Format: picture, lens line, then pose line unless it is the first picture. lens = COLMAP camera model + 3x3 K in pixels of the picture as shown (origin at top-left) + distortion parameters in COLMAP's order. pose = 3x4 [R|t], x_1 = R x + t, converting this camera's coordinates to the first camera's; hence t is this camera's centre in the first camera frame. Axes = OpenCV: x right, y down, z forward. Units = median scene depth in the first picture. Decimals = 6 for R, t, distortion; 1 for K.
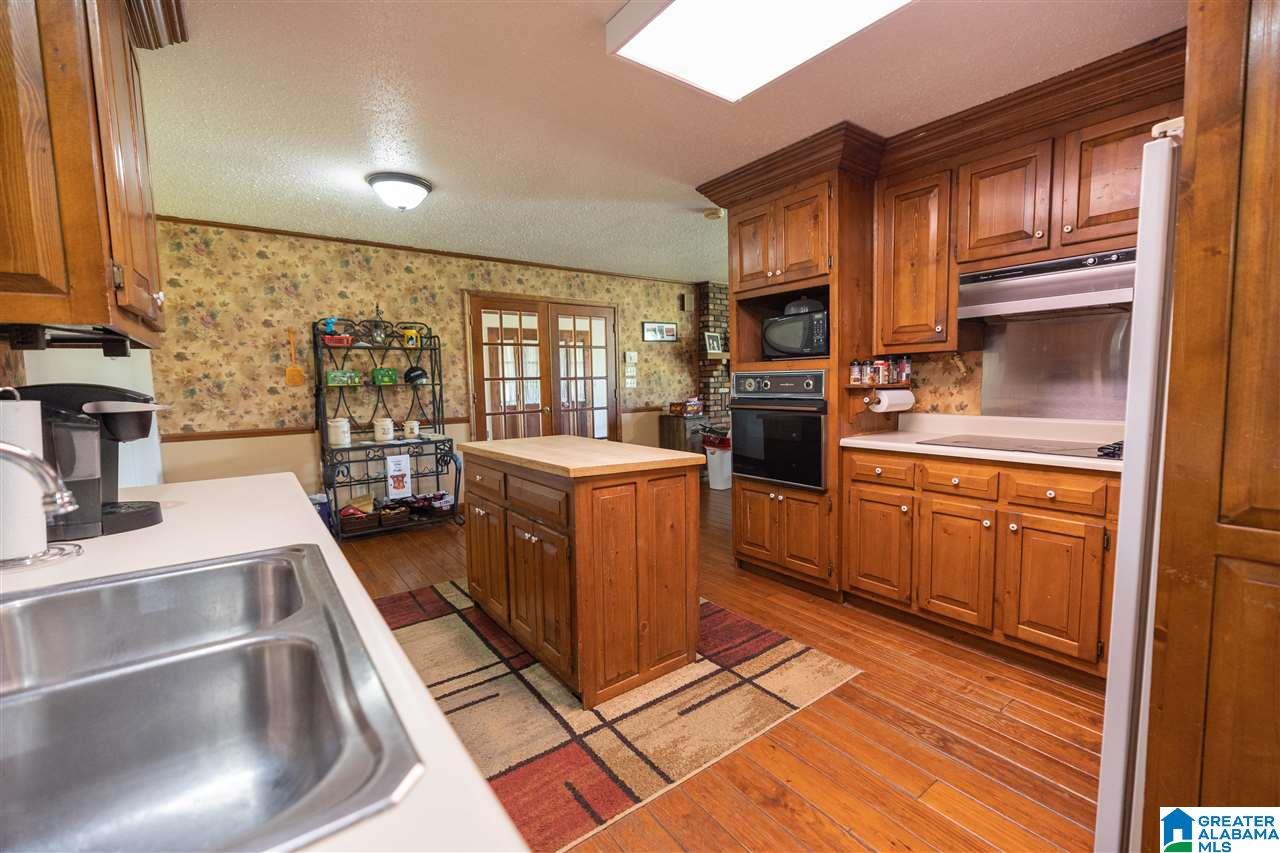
lens RADIAL K [[533.9, 0, 636.9], [0, 533.9, 427.0], [0, 0, 1]] dist [-0.002017, 0.000285]
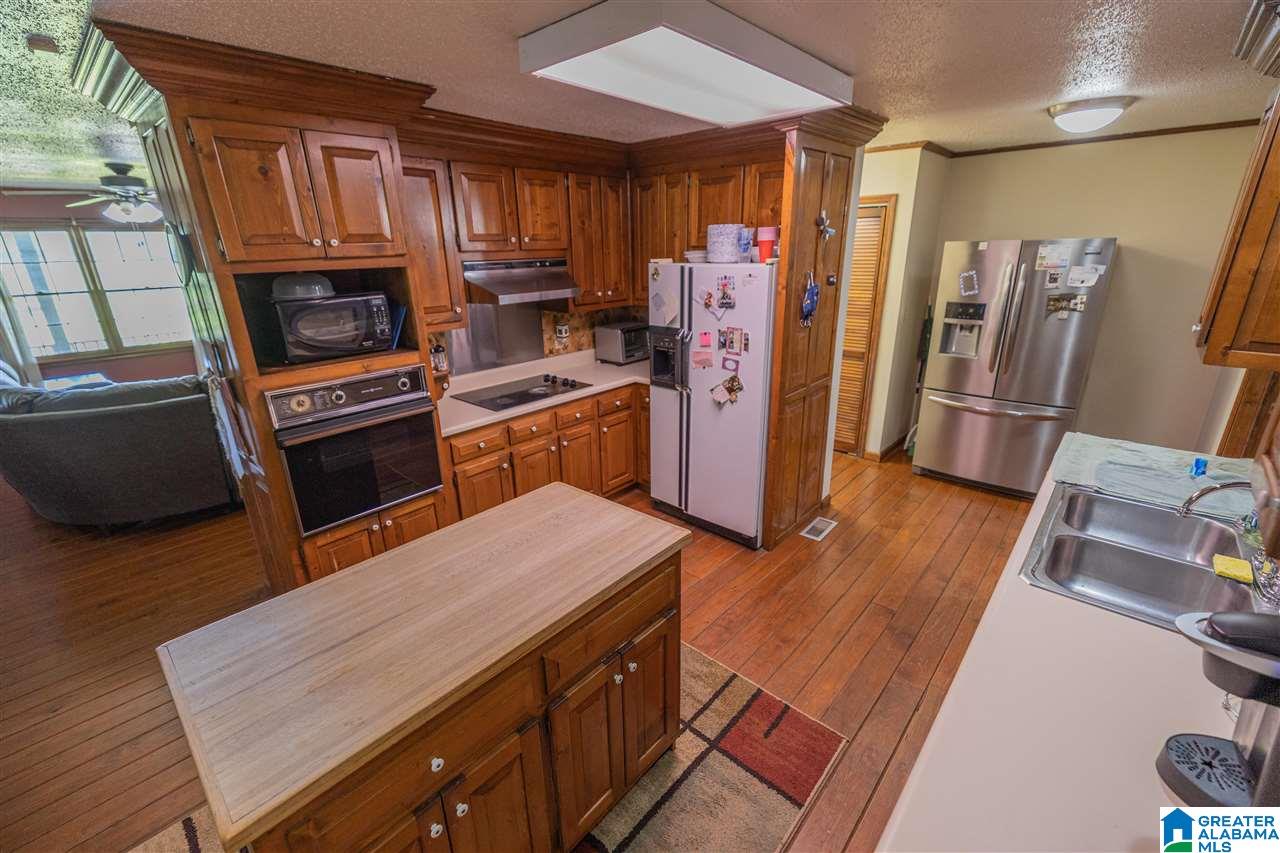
lens RADIAL K [[533.9, 0, 638.0], [0, 533.9, 429.1], [0, 0, 1]] dist [-0.002017, 0.000285]
pose [[-0.194600, -0.303463, 0.932760, -0.646685], [0.103887, 0.939214, 0.327237, -0.284229], [-0.975366, 0.160582, -0.151245, 0.865446]]
